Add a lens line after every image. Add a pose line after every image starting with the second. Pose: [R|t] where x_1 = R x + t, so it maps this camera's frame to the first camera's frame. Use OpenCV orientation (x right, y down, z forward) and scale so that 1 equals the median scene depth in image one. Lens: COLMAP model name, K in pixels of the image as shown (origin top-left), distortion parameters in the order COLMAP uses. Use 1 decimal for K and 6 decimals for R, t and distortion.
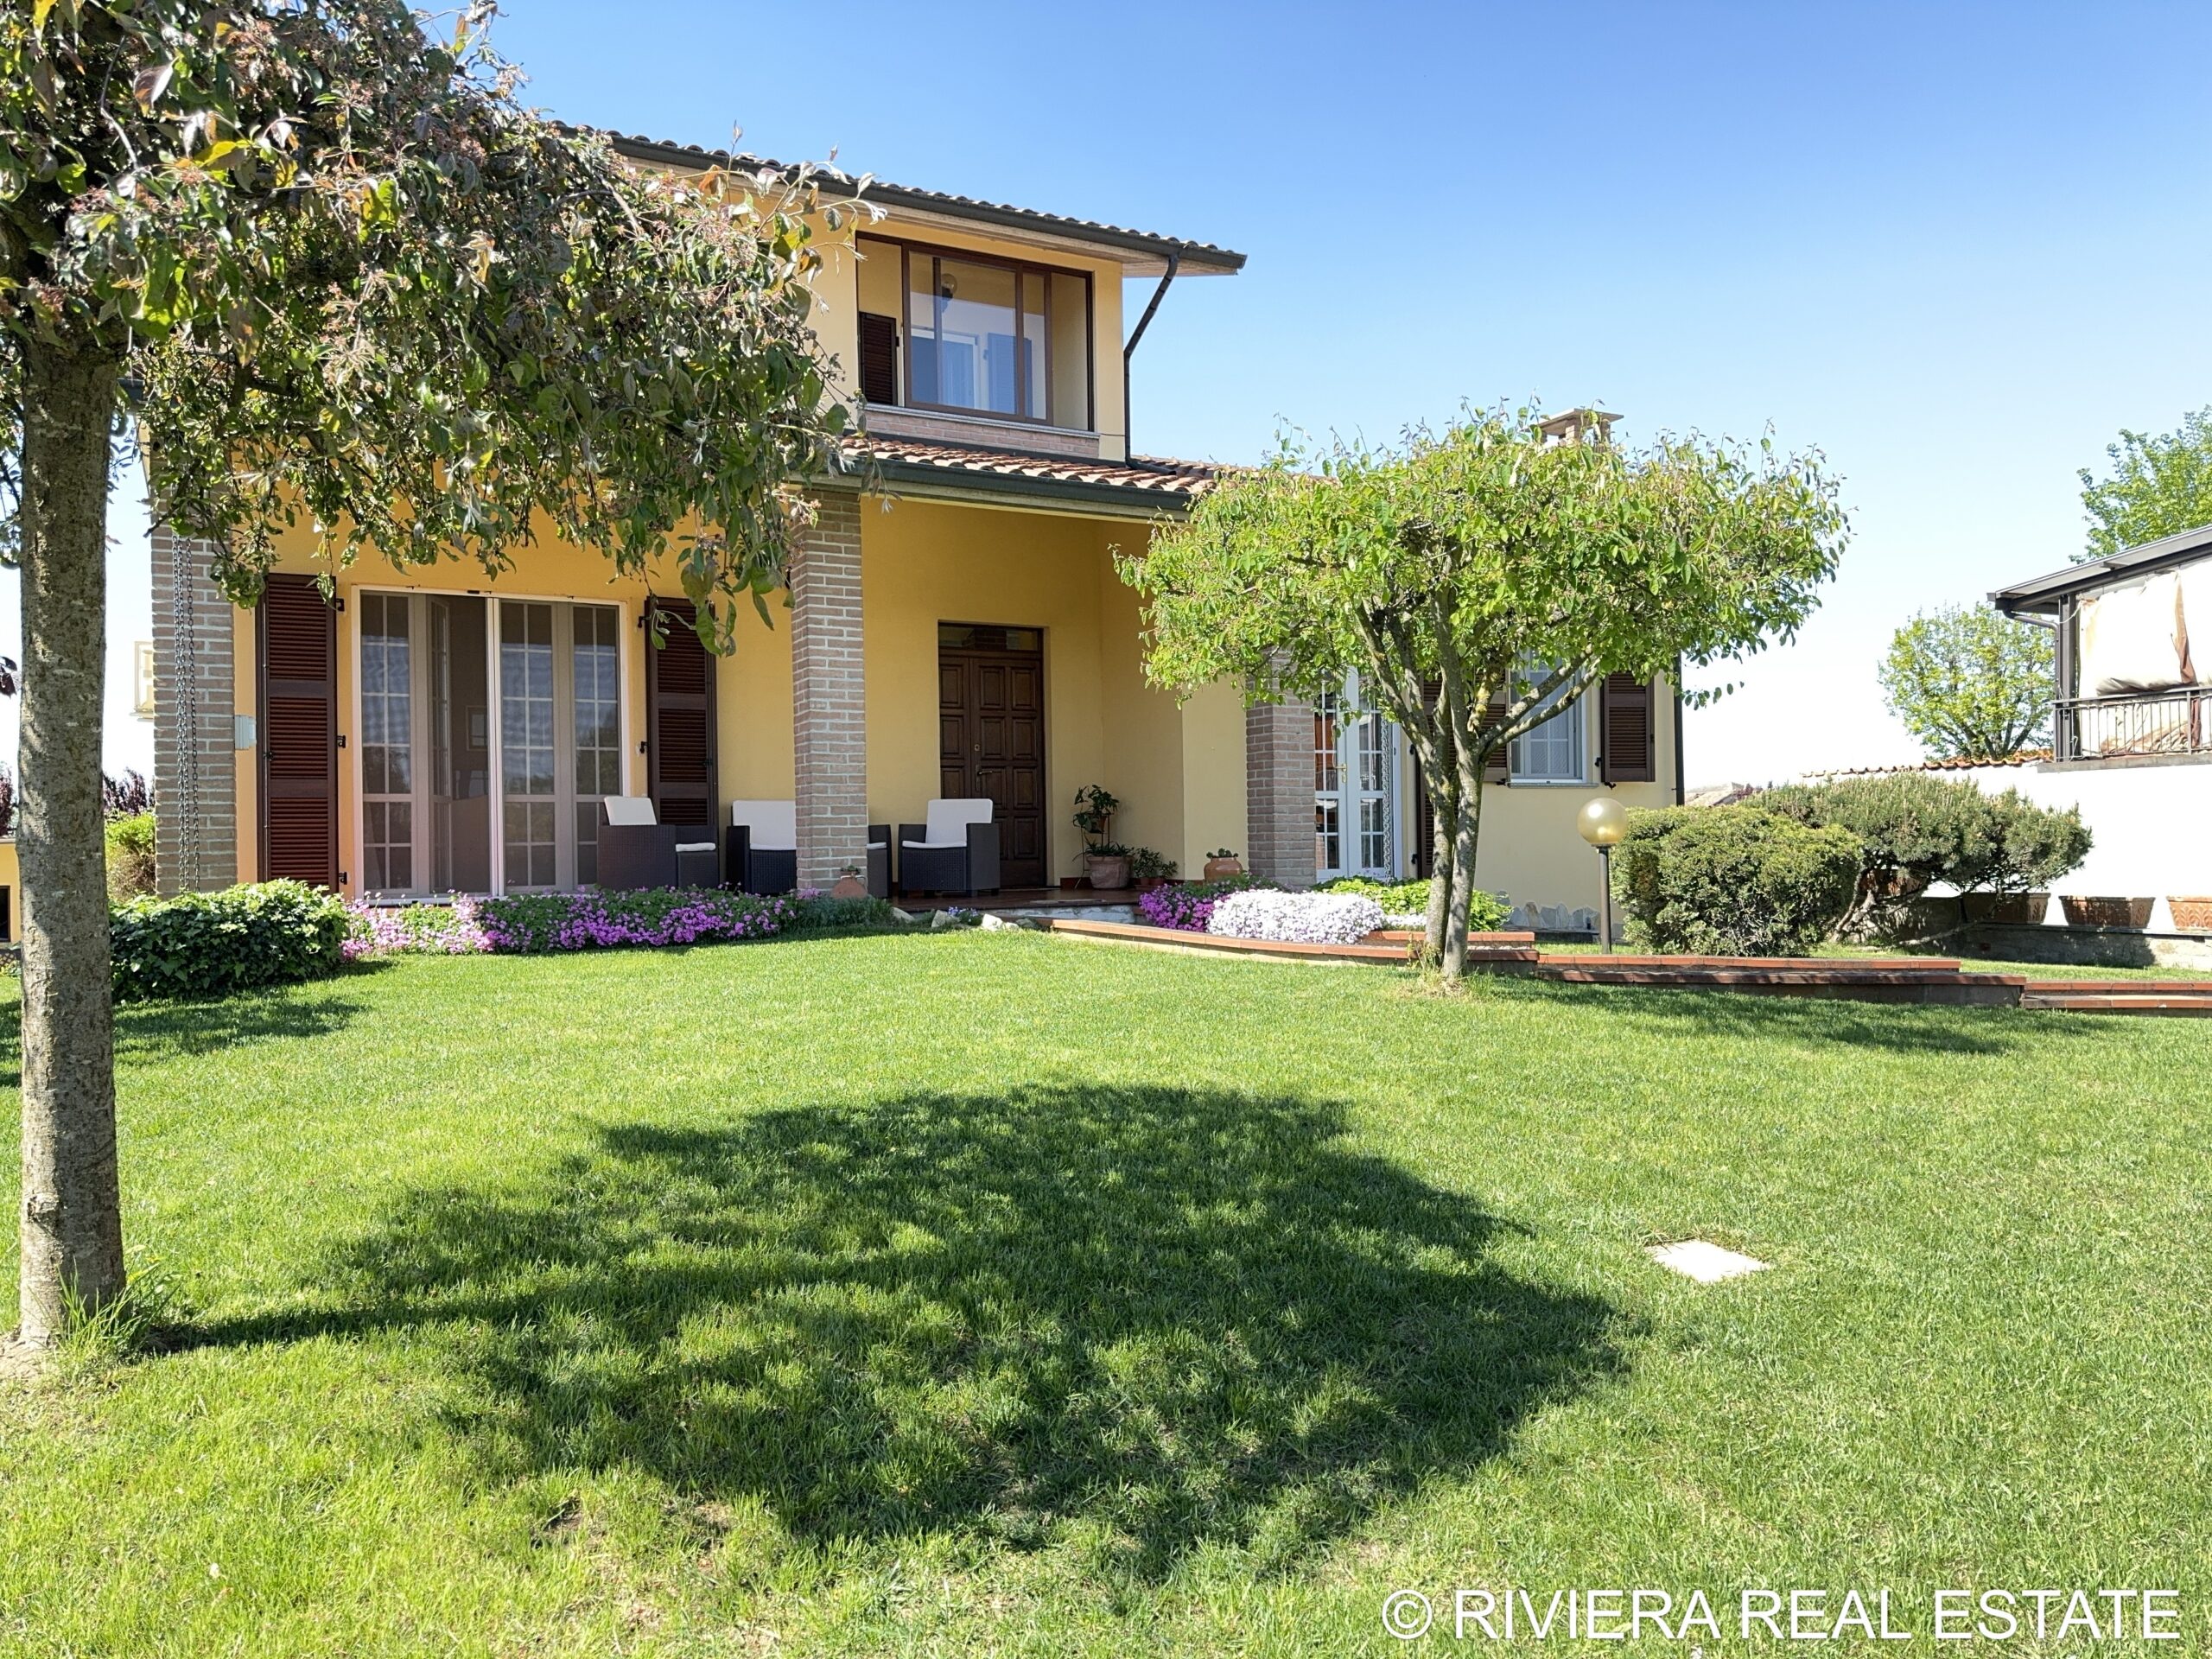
lens RADIAL K [[1555.7, 0, 1122.6], [0, 1555.7, 825.9], [0, 0, 1]] dist [0.042337, -0.033906]
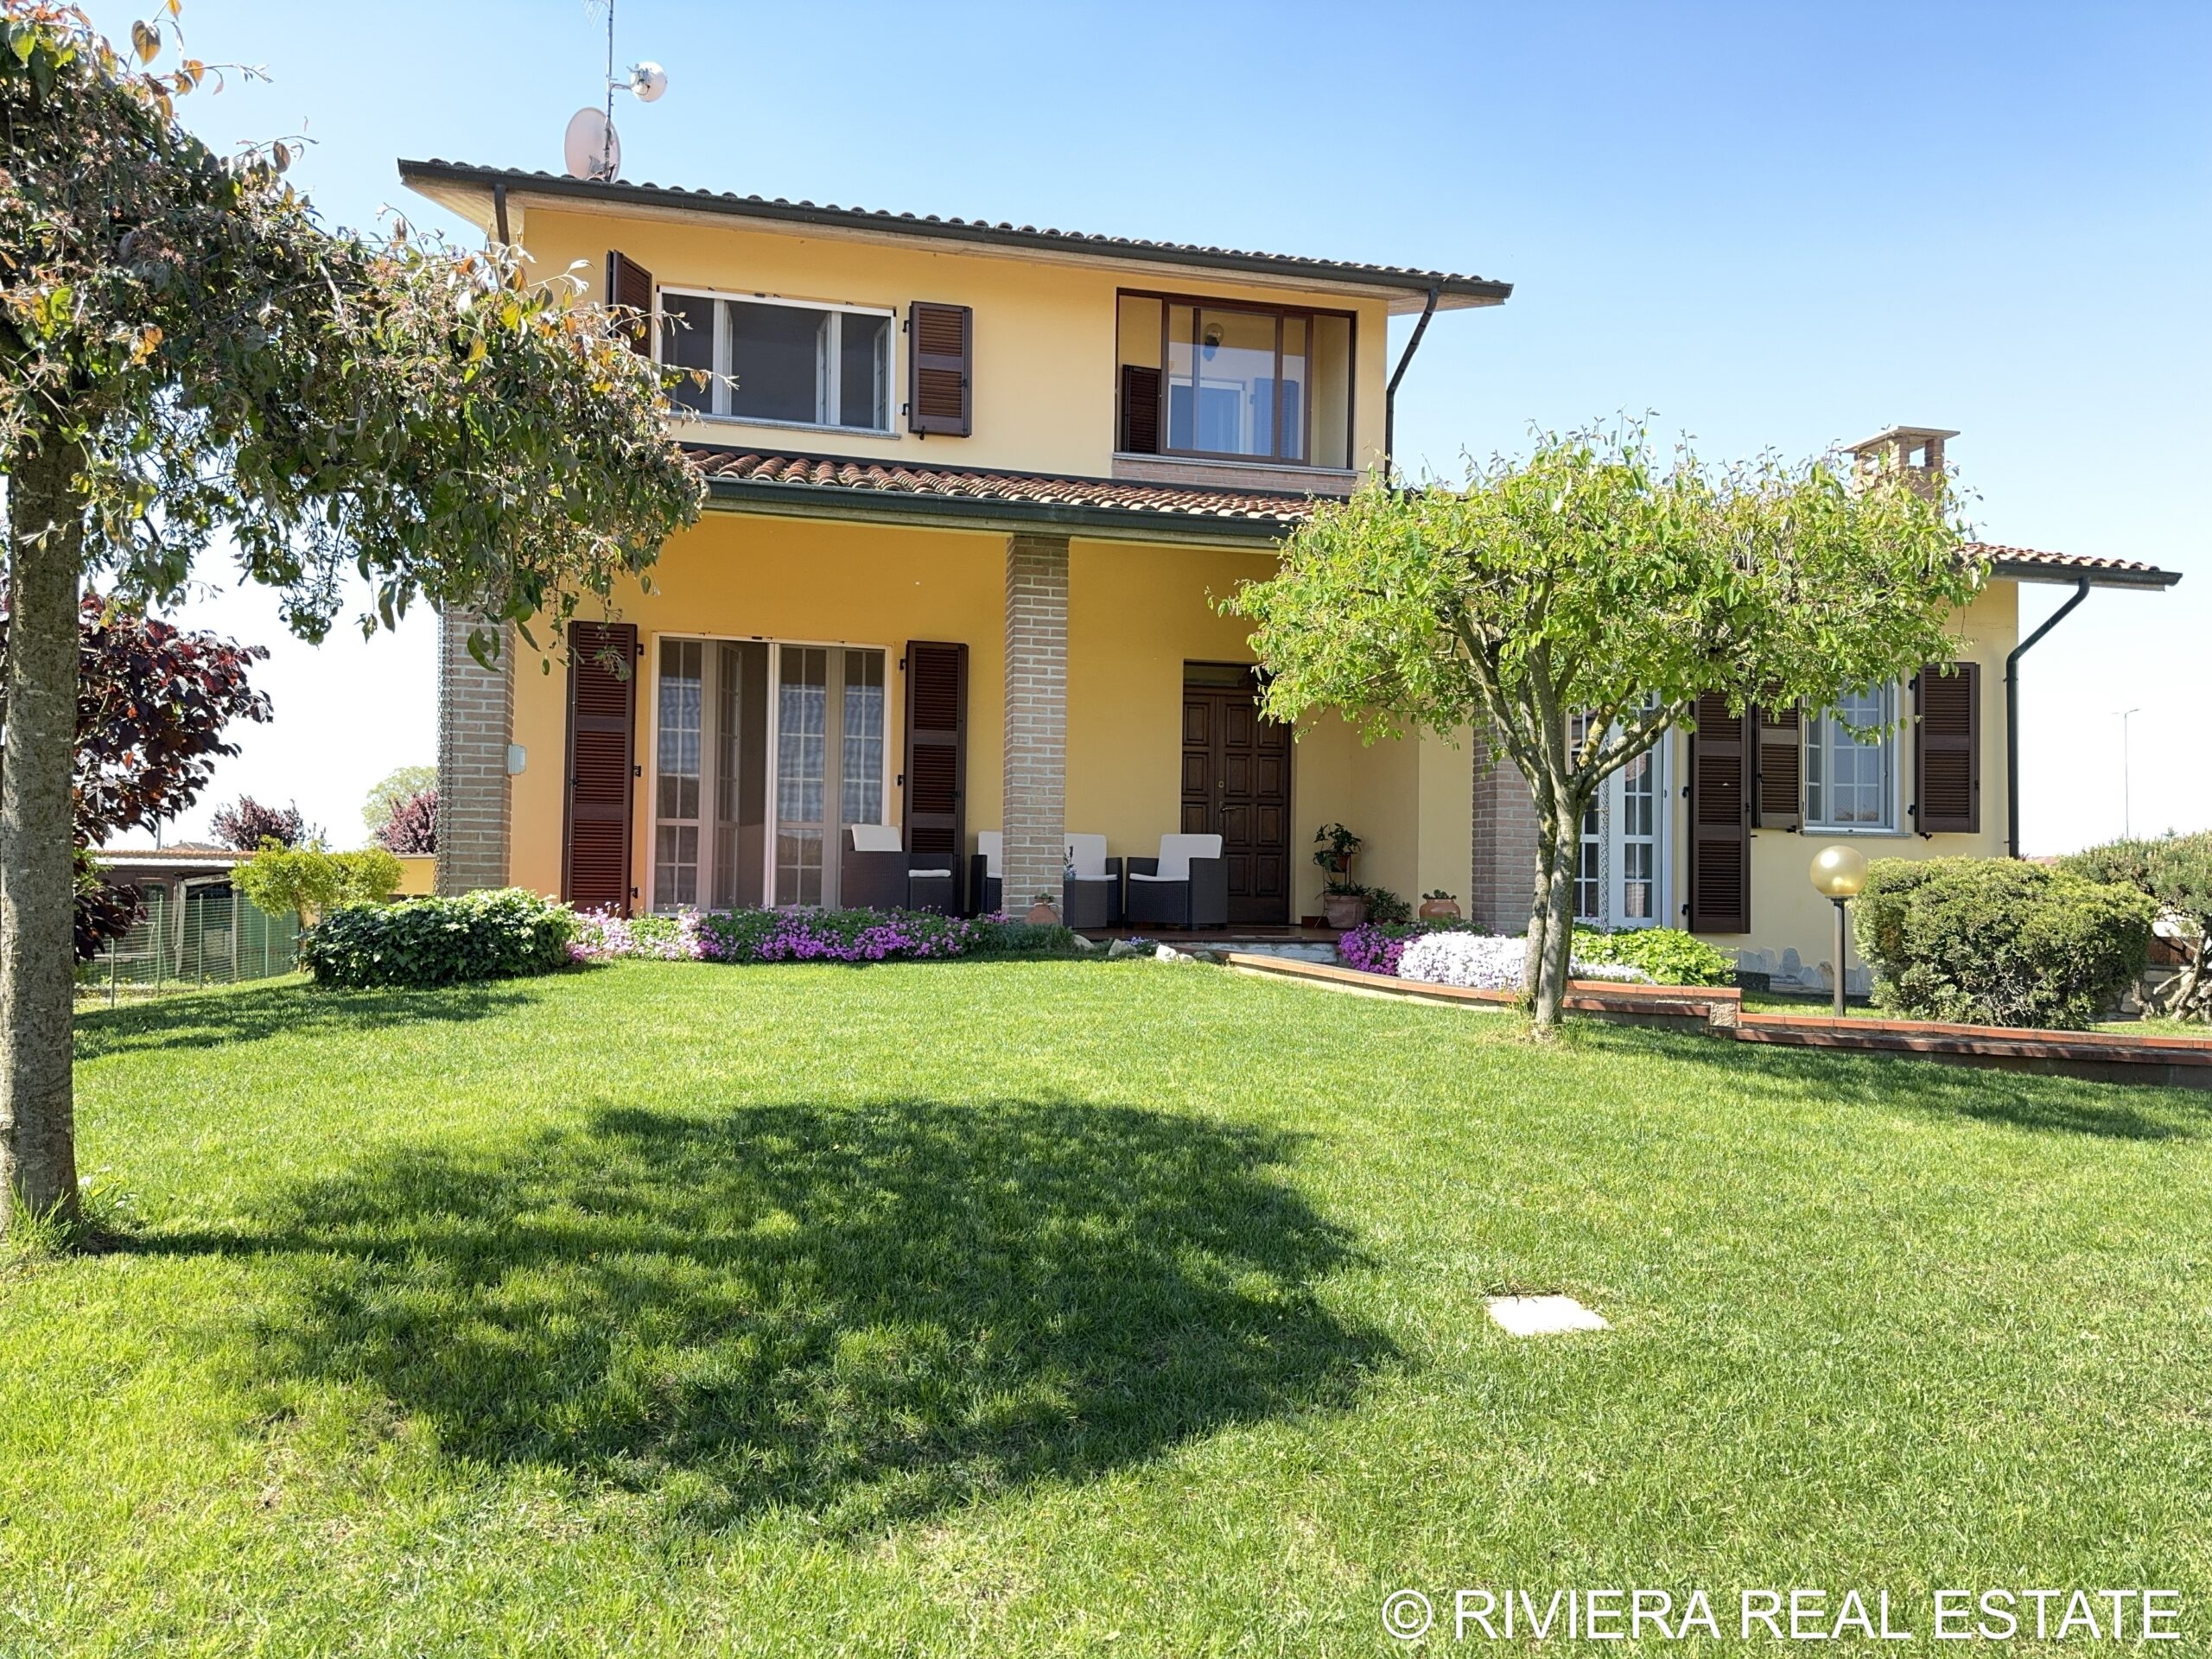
lens RADIAL K [[1555.7, 0, 1114.0], [0, 1555.7, 829.5], [0, 0, 1]] dist [0.042337, -0.033906]
pose [[0.968680, 0.019801, -0.247522, 0.154678], [-0.026052, 0.999418, -0.022004, 0.005066], [0.246942, 0.027763, 0.968632, 0.004202]]
